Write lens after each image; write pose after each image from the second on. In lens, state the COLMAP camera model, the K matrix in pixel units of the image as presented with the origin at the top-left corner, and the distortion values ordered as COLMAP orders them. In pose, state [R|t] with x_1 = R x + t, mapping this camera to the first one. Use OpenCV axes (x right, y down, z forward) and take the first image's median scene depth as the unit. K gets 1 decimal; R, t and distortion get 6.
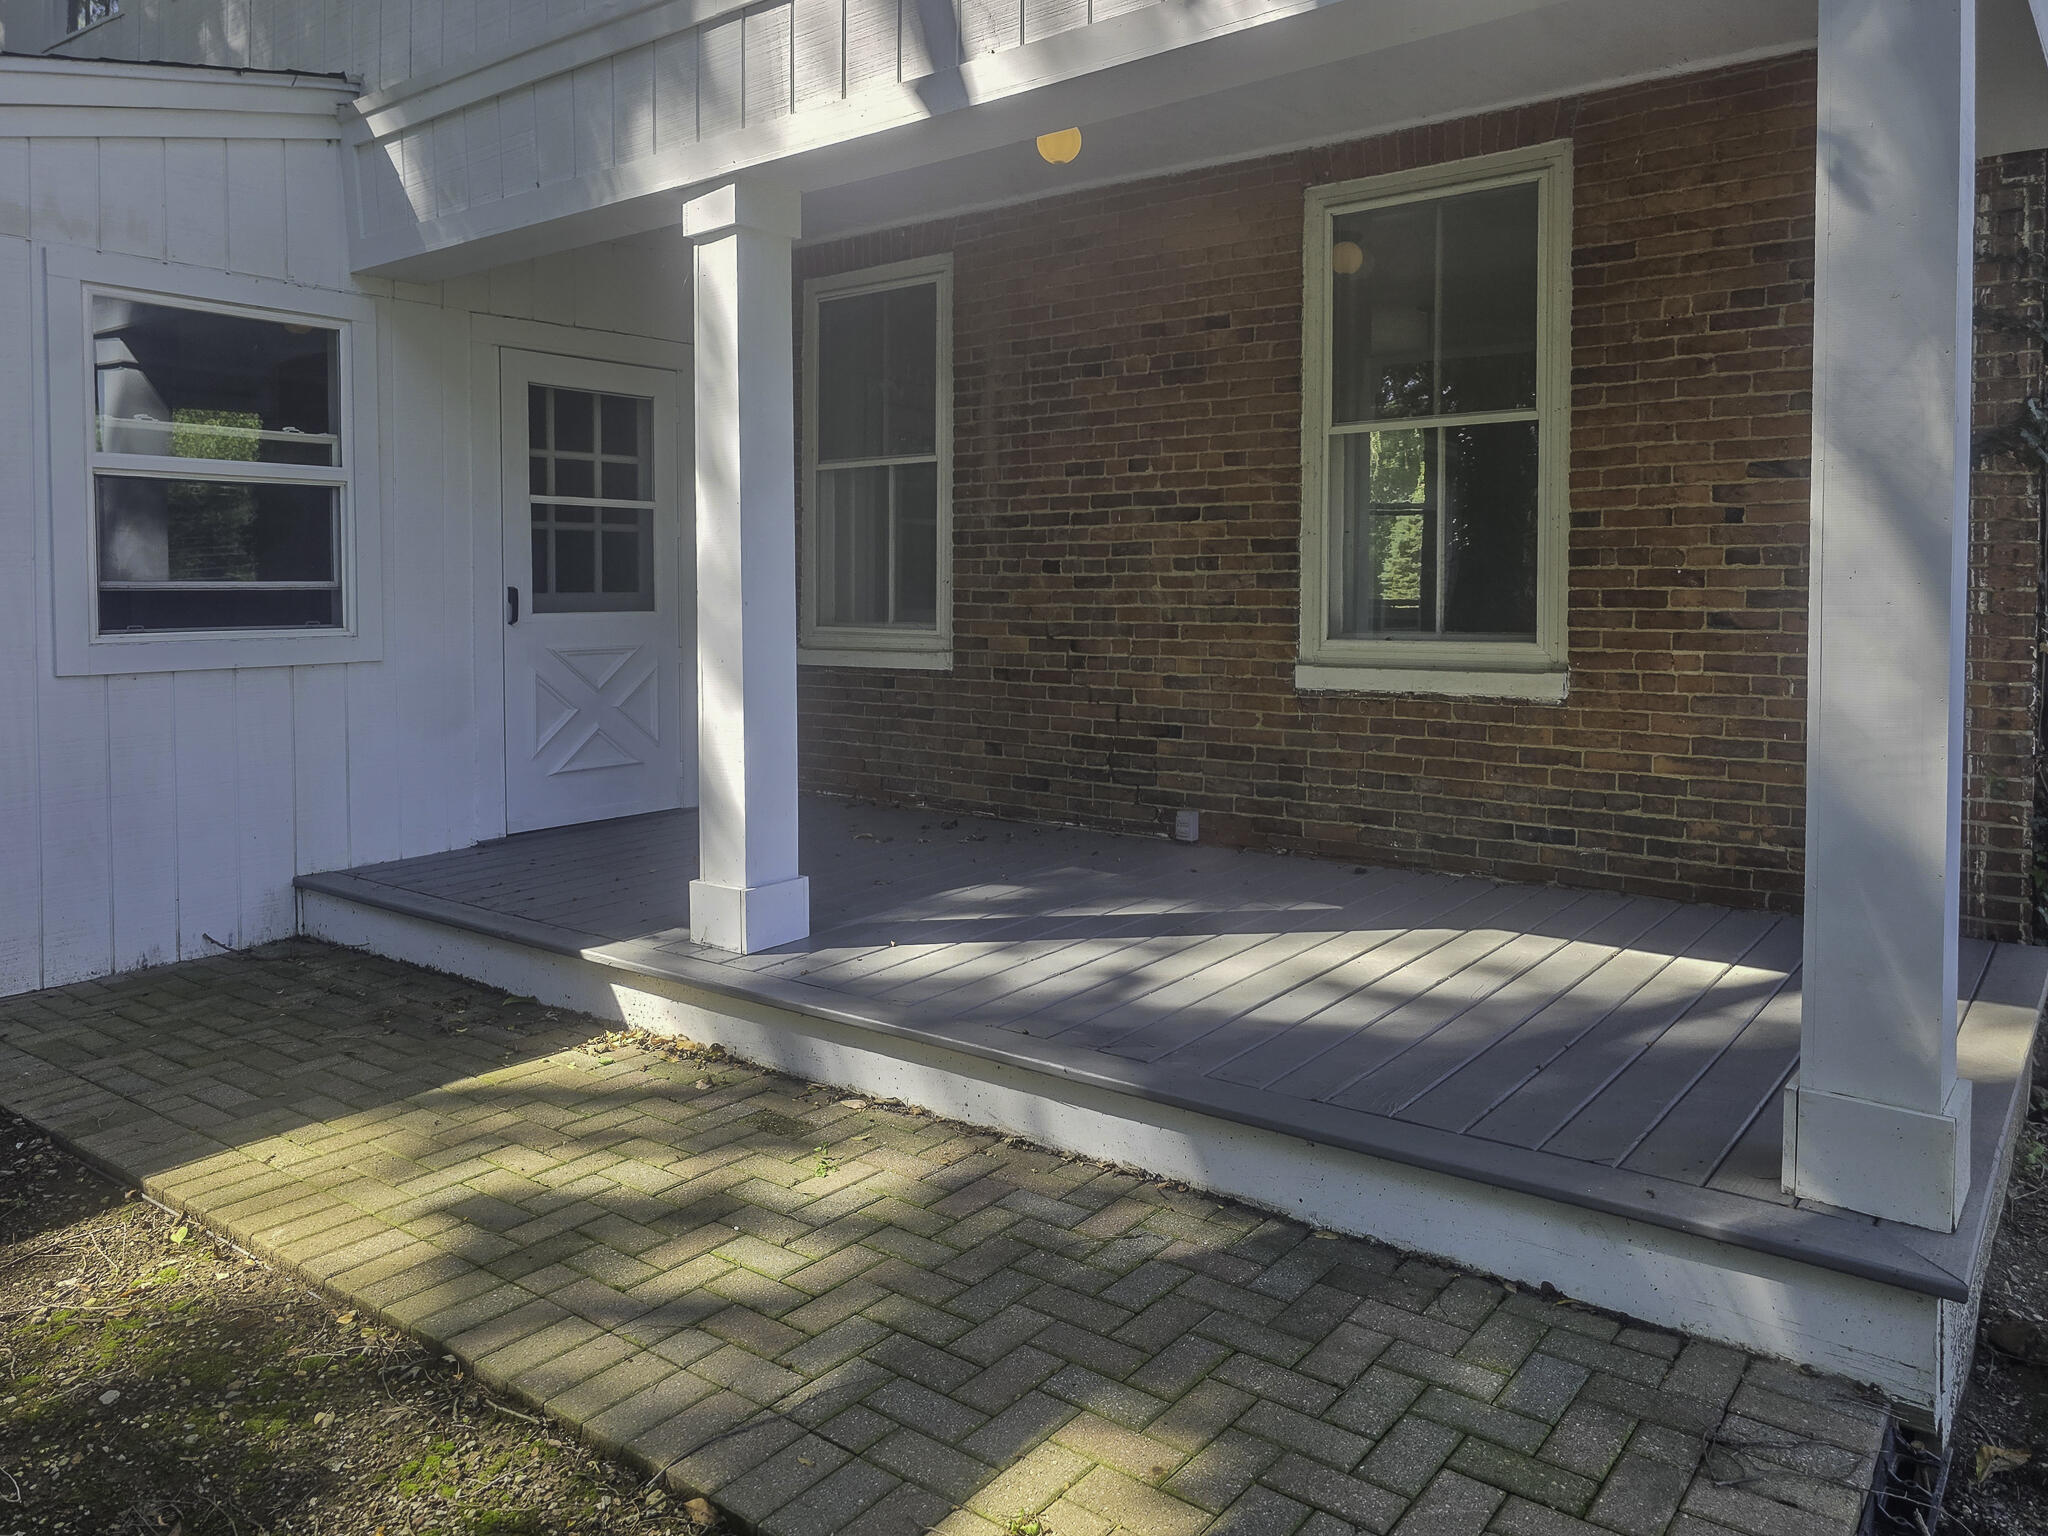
lens RADIAL K [[1414.3, 0, 1140.3], [0, 1414.3, 606.6], [0, 0, 1]] dist [-0.019885, -0.012864]
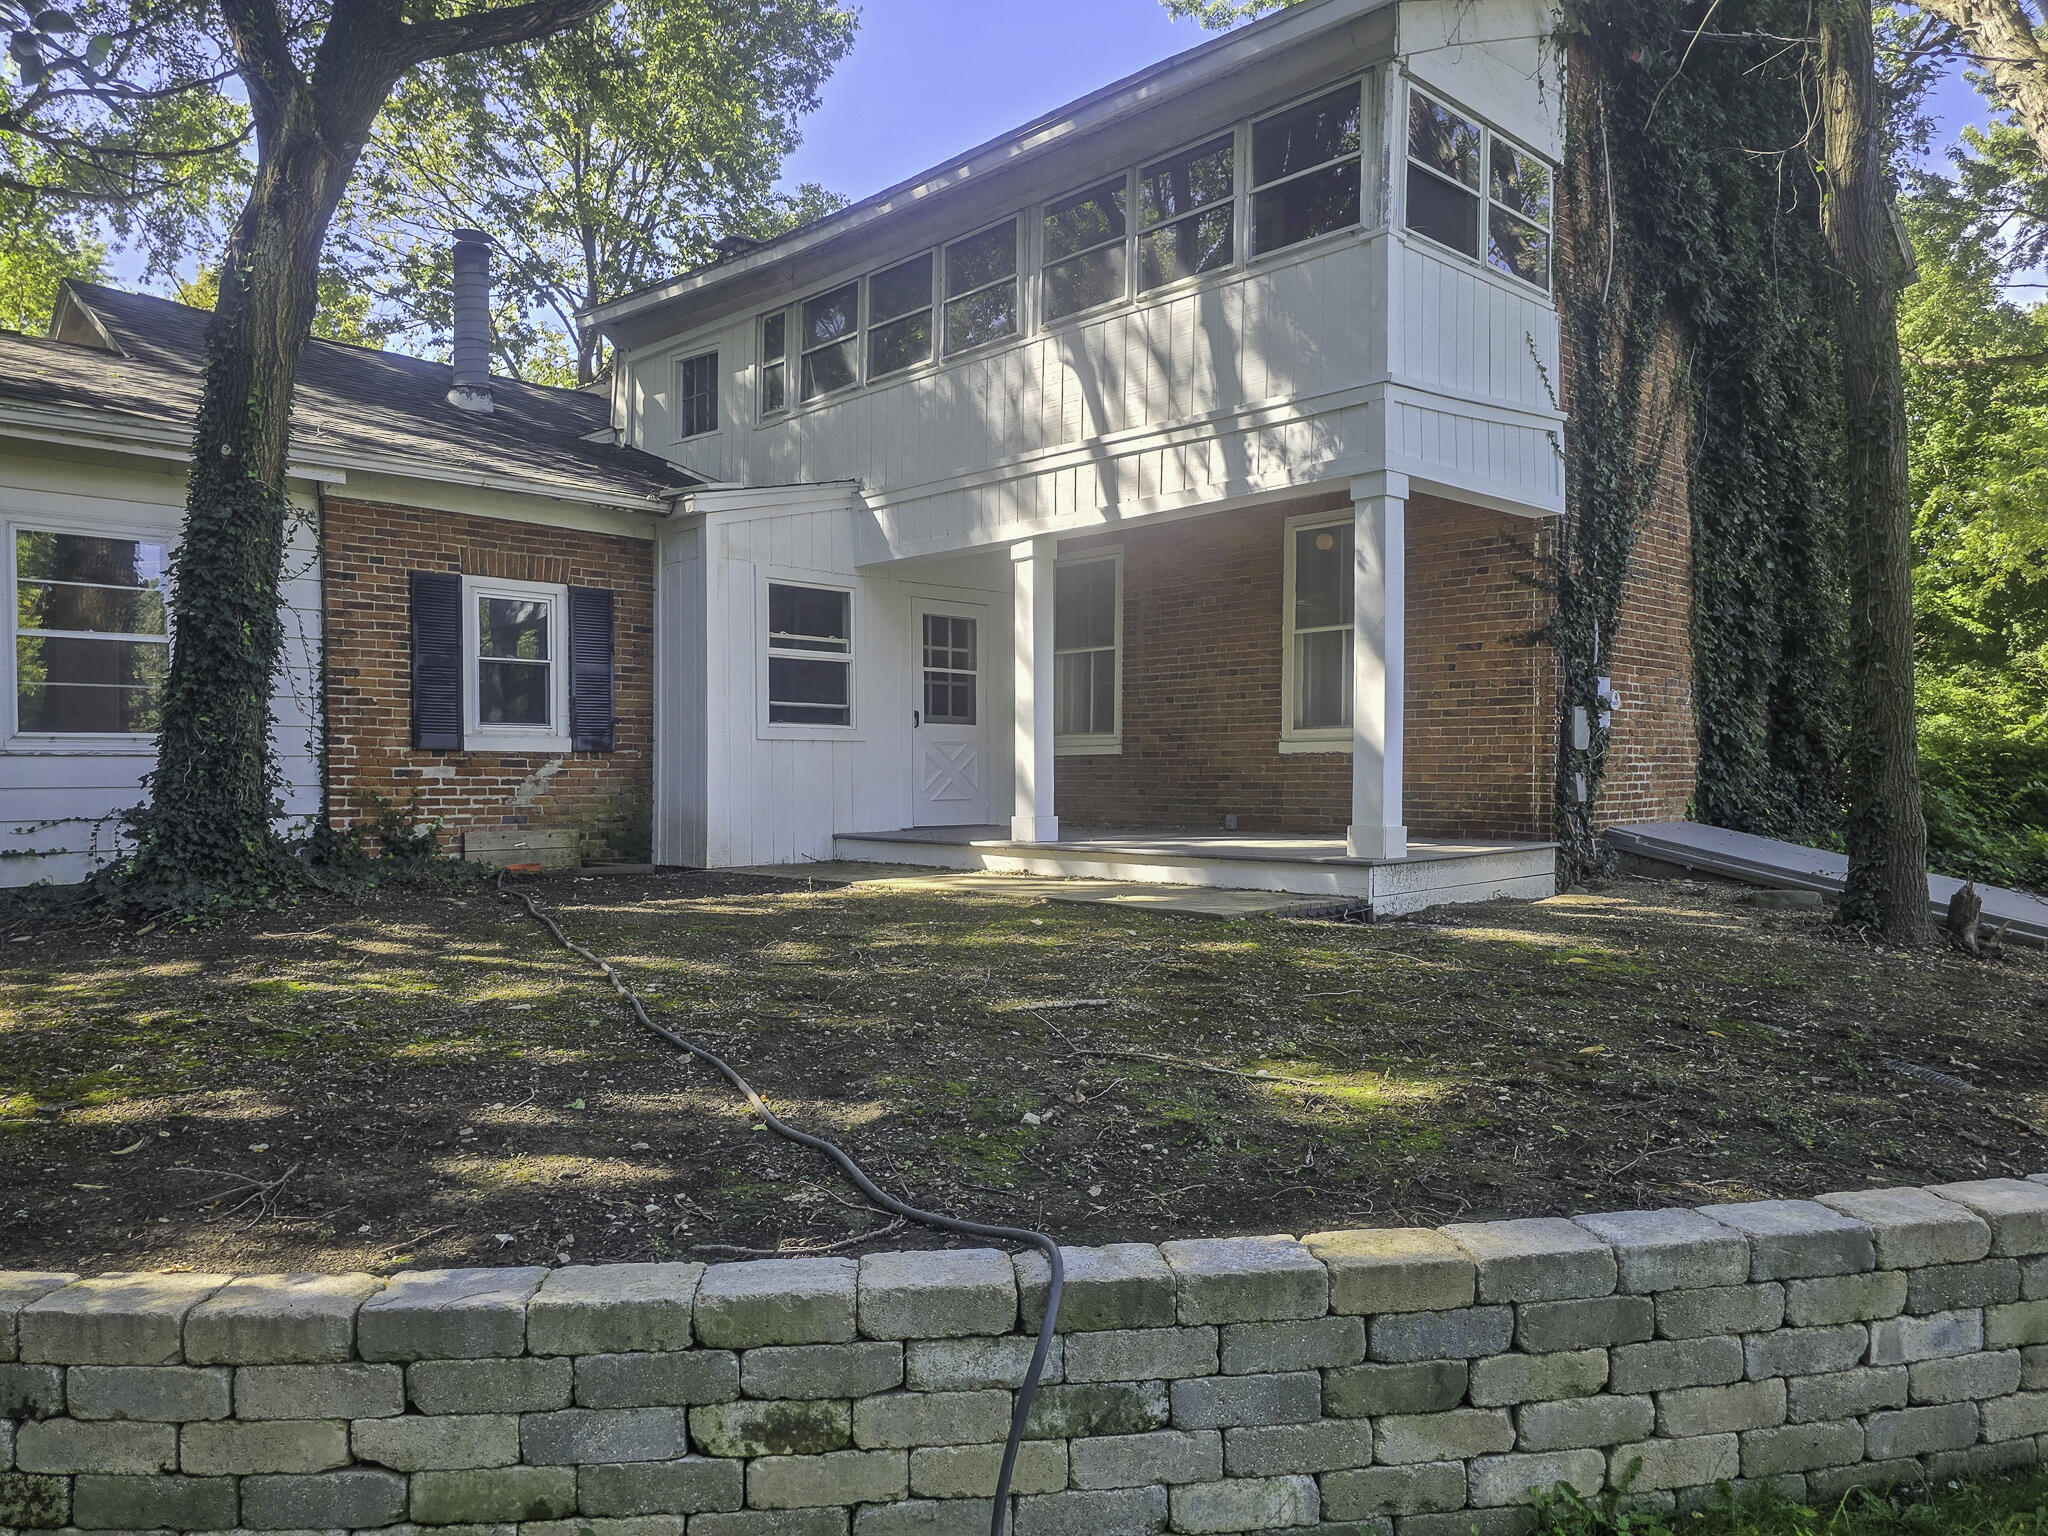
lens RADIAL K [[1414.3, 0, 1026.7], [0, 1414.3, 773.3], [0, 0, 1]] dist [-0.019885, -0.012864]
pose [[0.975793, 0.007099, -0.218580, 0.199219], [-0.010991, 0.999802, -0.016596, 0.124369], [0.218419, 0.018597, 0.975678, -1.126690]]
